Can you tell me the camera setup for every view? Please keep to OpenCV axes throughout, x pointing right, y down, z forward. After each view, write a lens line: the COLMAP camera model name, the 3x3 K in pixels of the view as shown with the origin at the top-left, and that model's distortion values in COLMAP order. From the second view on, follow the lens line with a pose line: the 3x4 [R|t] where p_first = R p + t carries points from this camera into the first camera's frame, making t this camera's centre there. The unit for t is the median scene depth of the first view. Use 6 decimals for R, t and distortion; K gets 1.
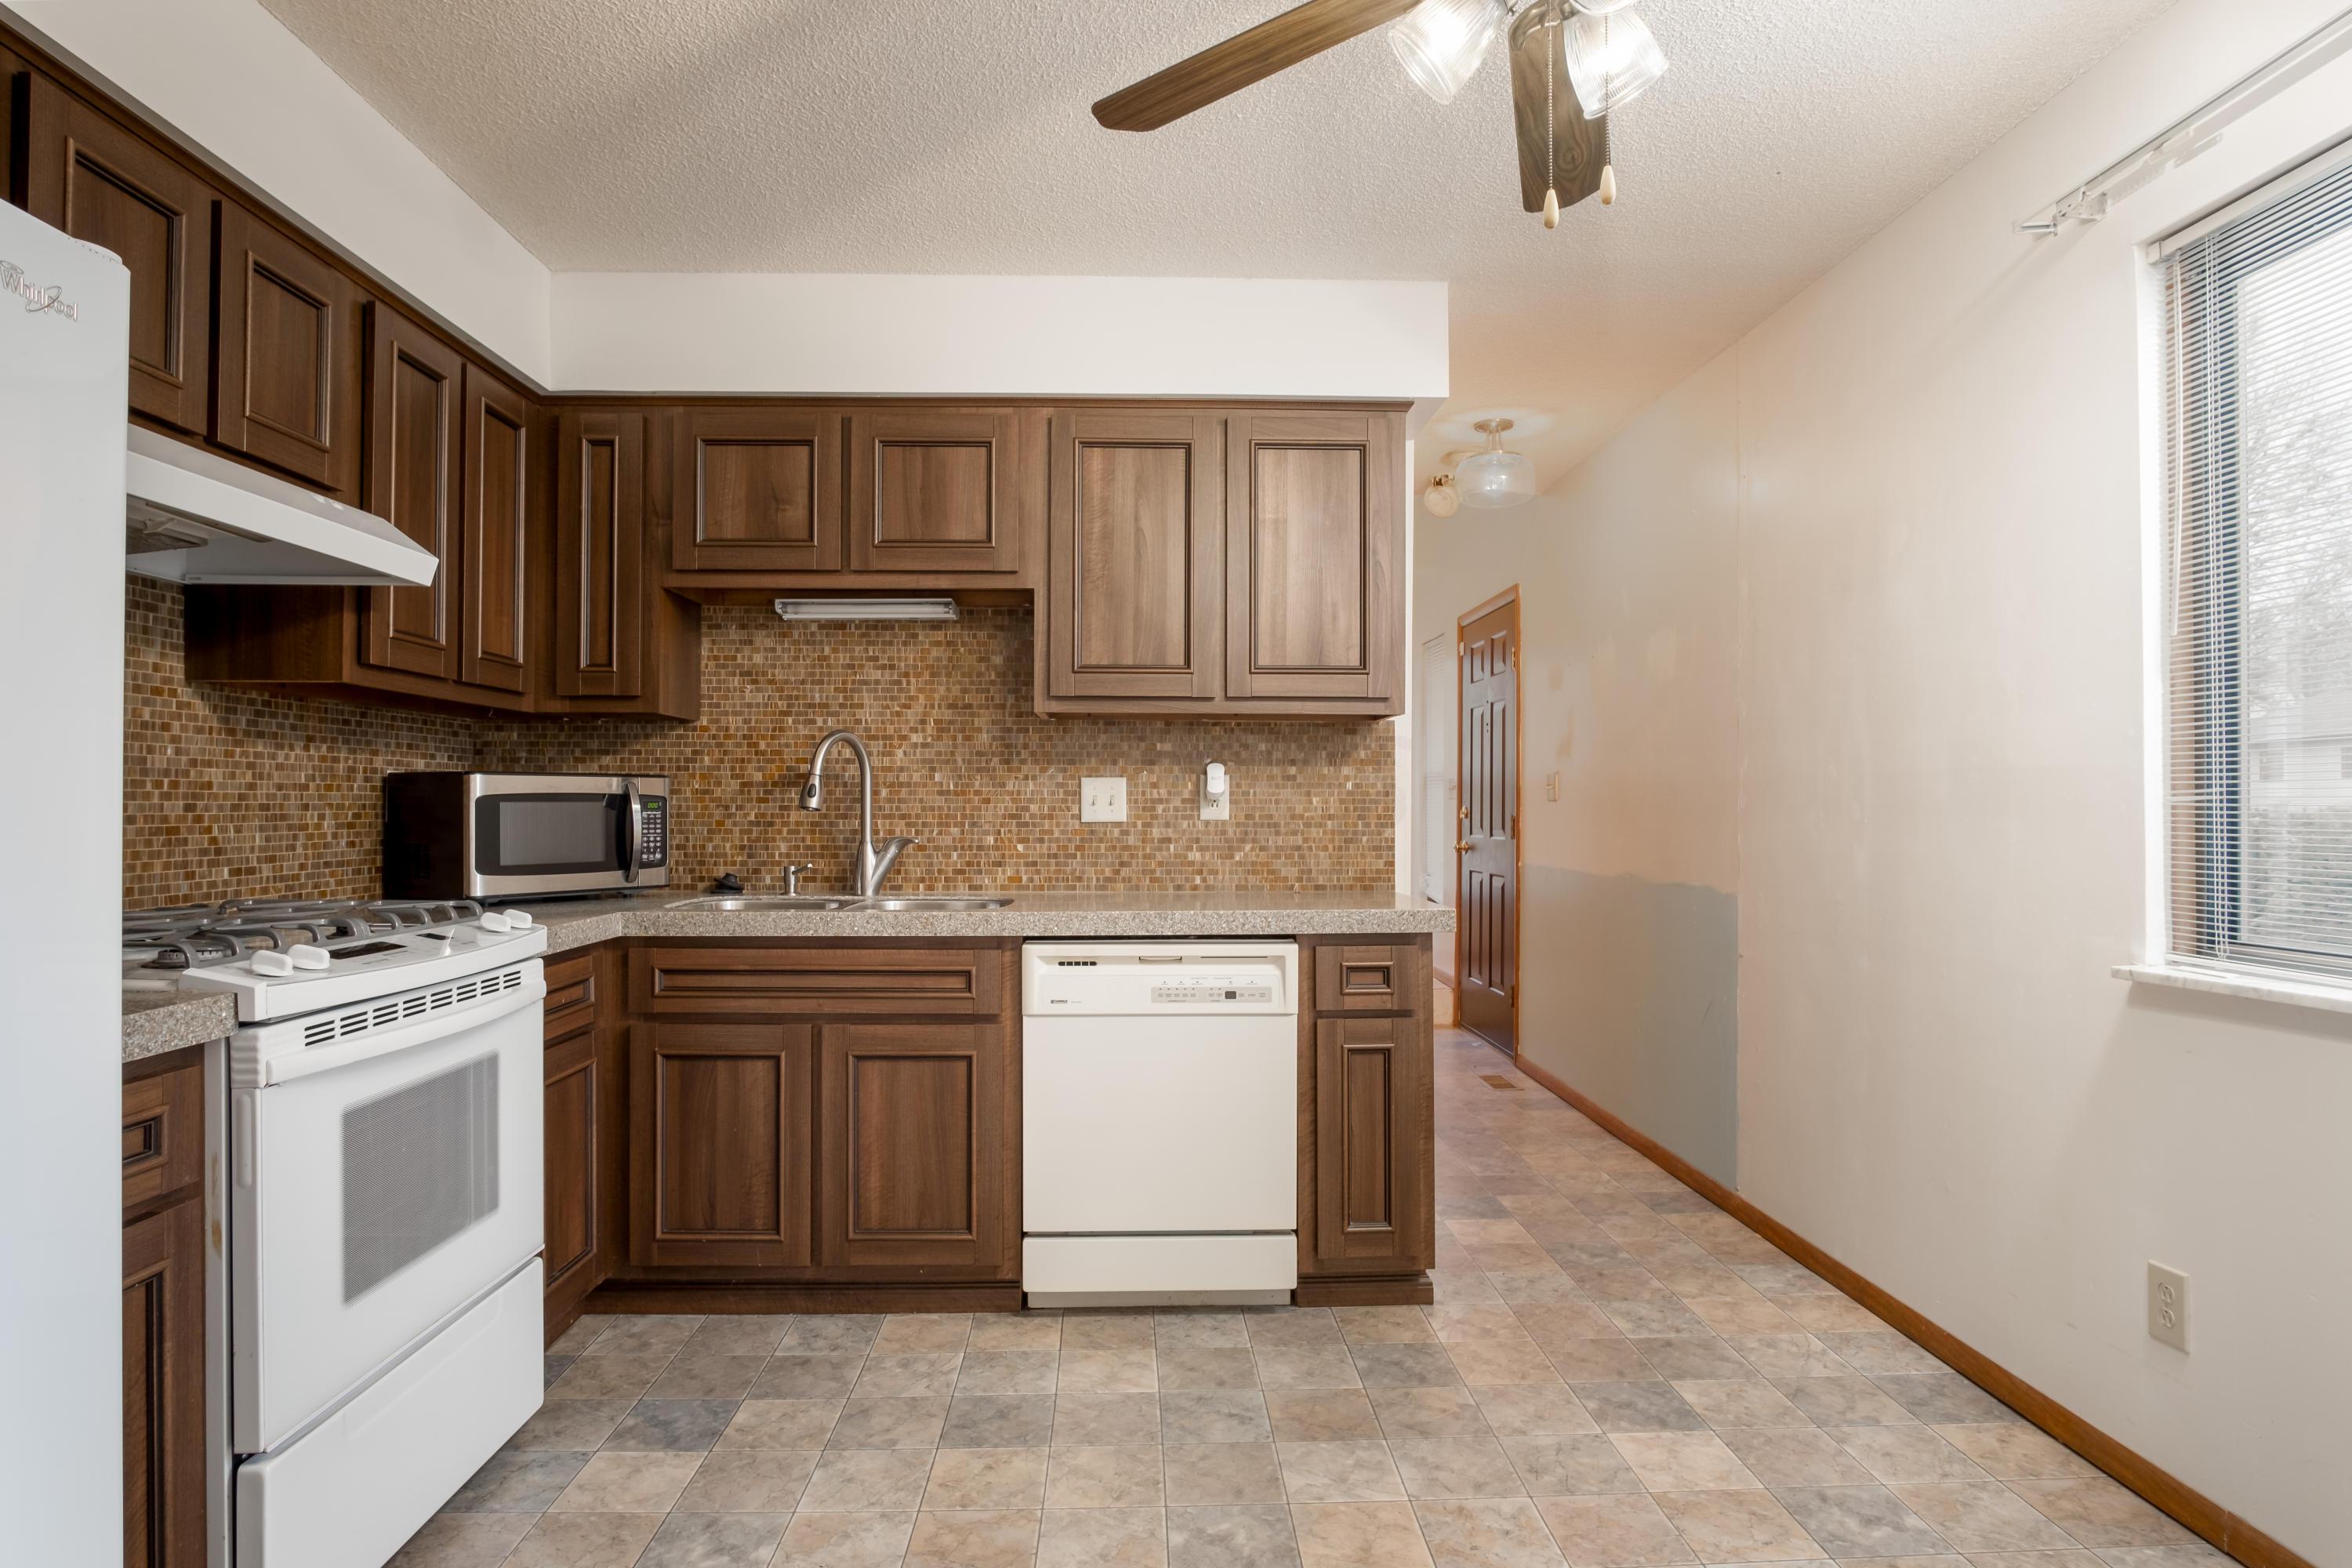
lens RADIAL K [[1298.5, 0, 1182.3], [0, 1298.5, 779.3], [0, 0, 1]] dist [-0.015968, 0.000243]
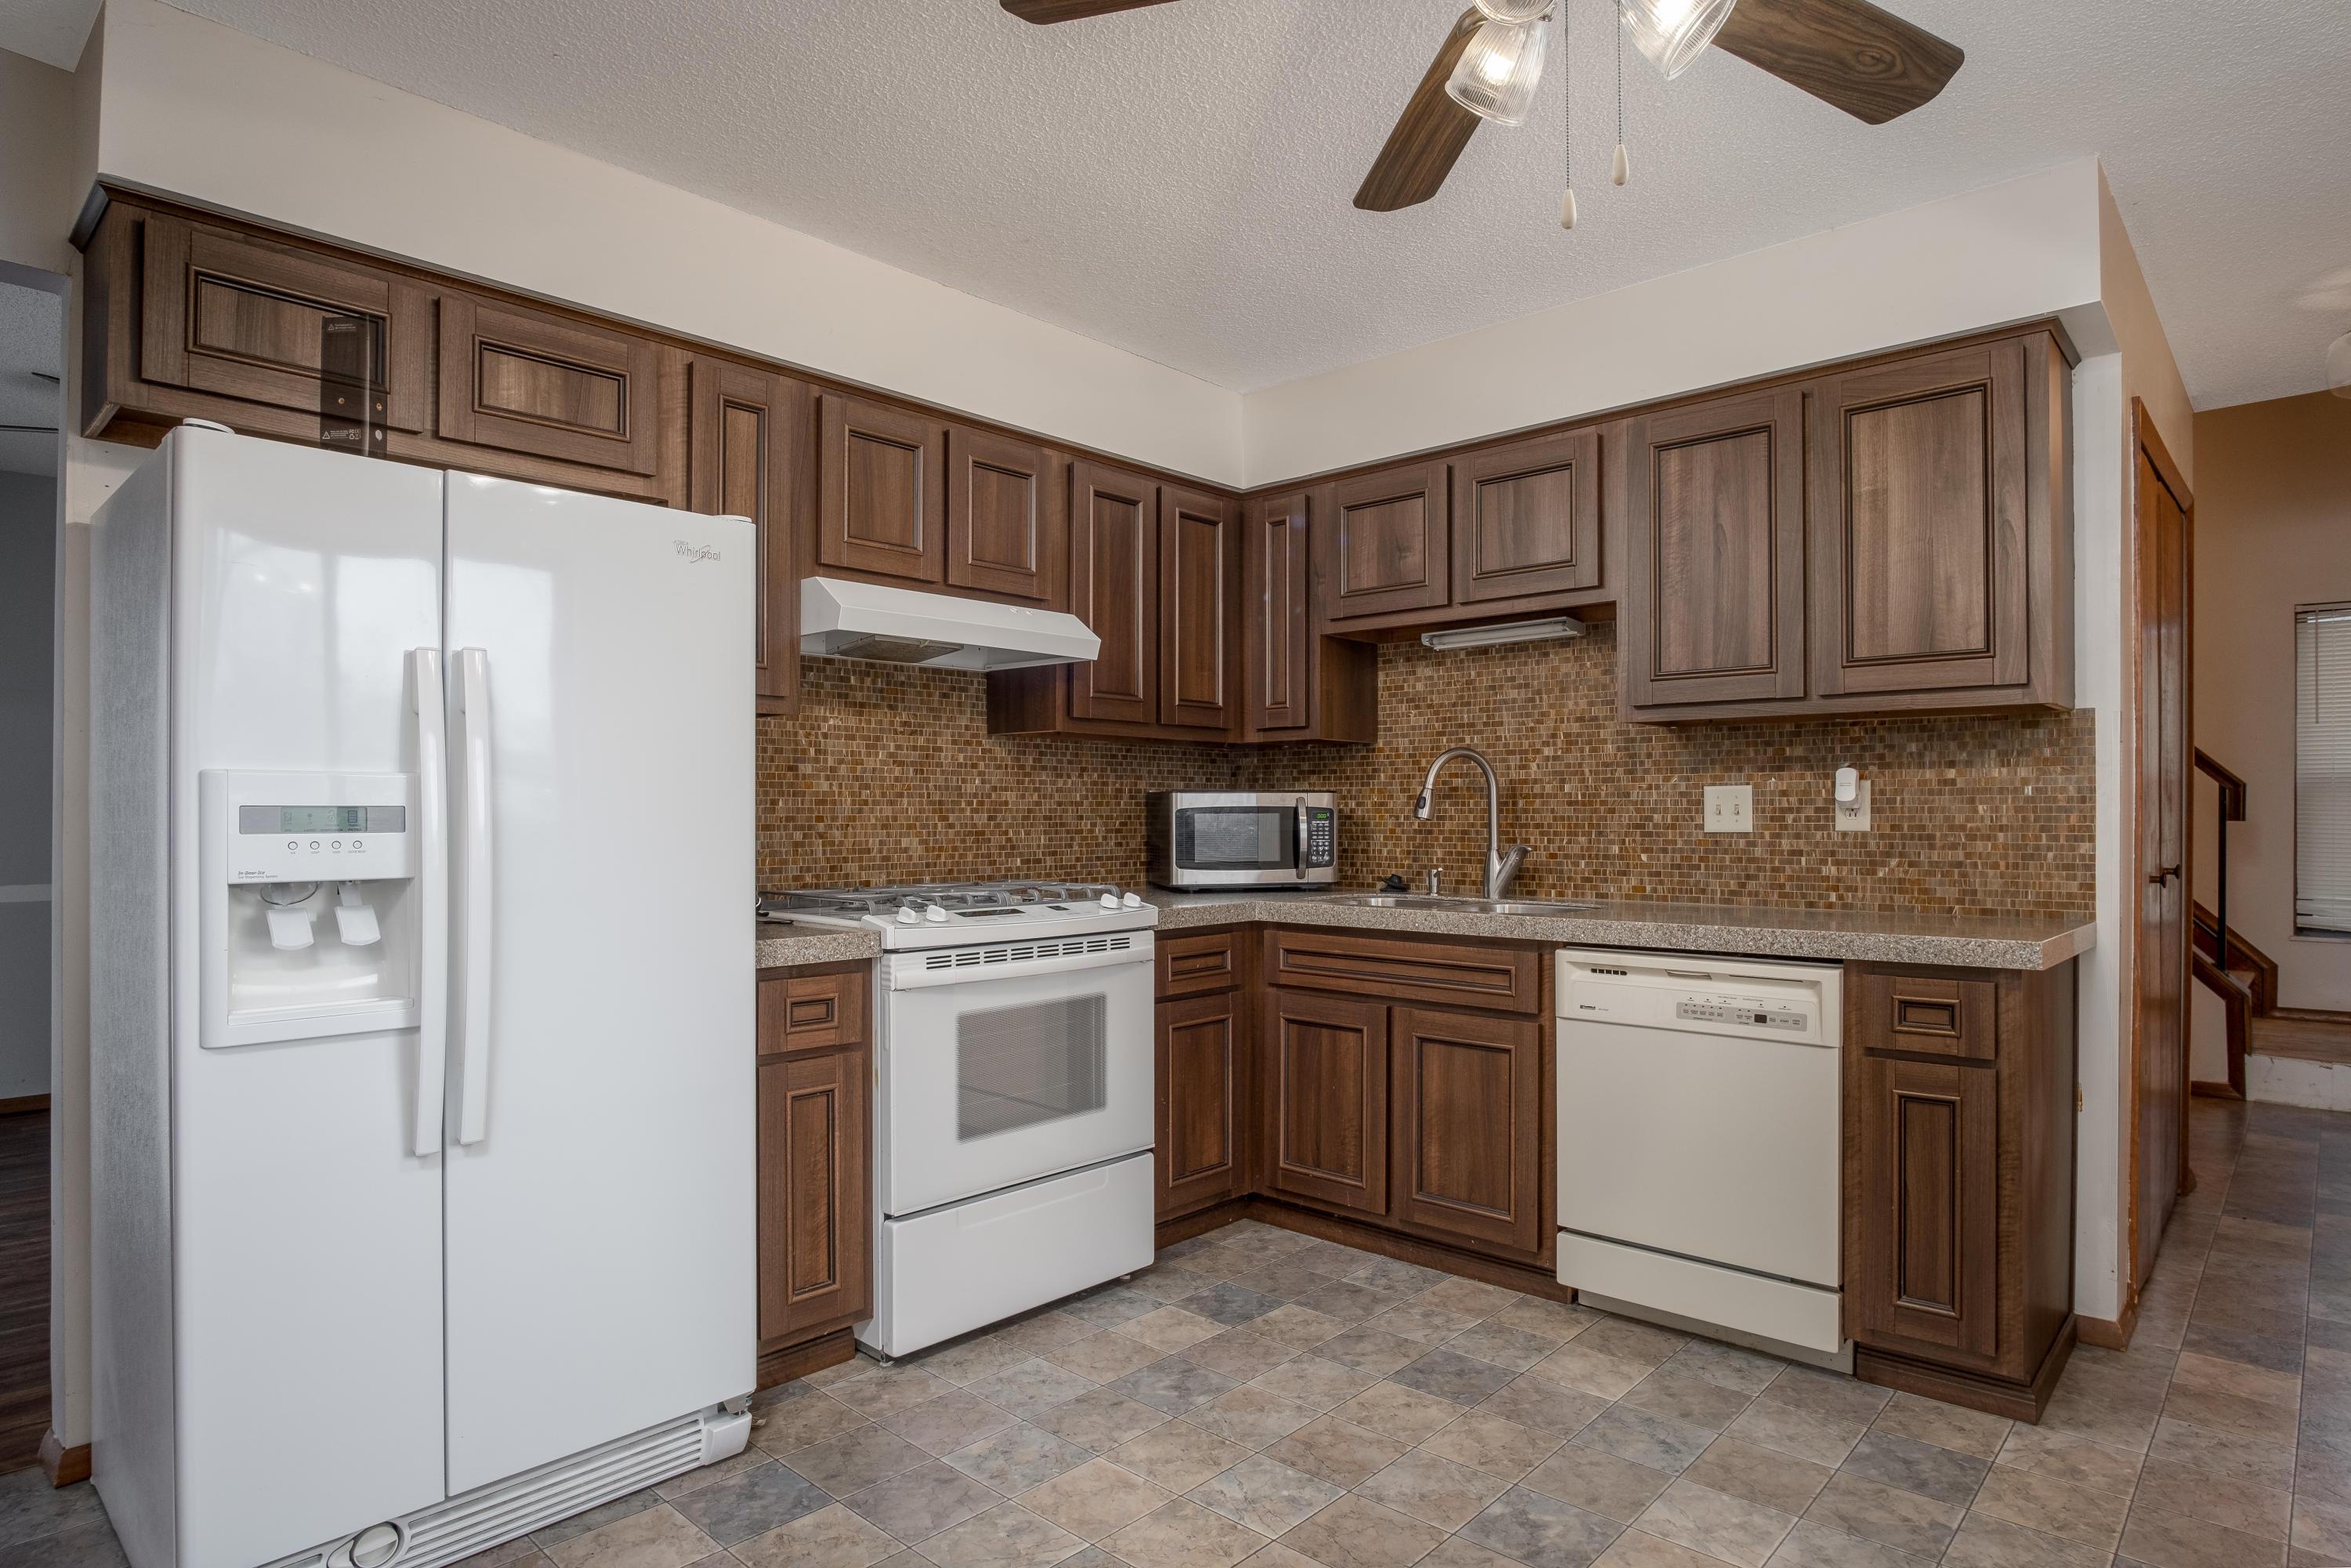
lens RADIAL K [[1293.7, 0, 1175.5], [0, 1293.7, 784.0], [0, 0, 1]] dist [-0.022359, 0.000164]
pose [[0.717254, -0.018466, -0.696567, 0.335795], [0.016029, 0.999822, -0.010000, 0.000284], [0.696627, -0.003992, 0.717422, 0.040358]]
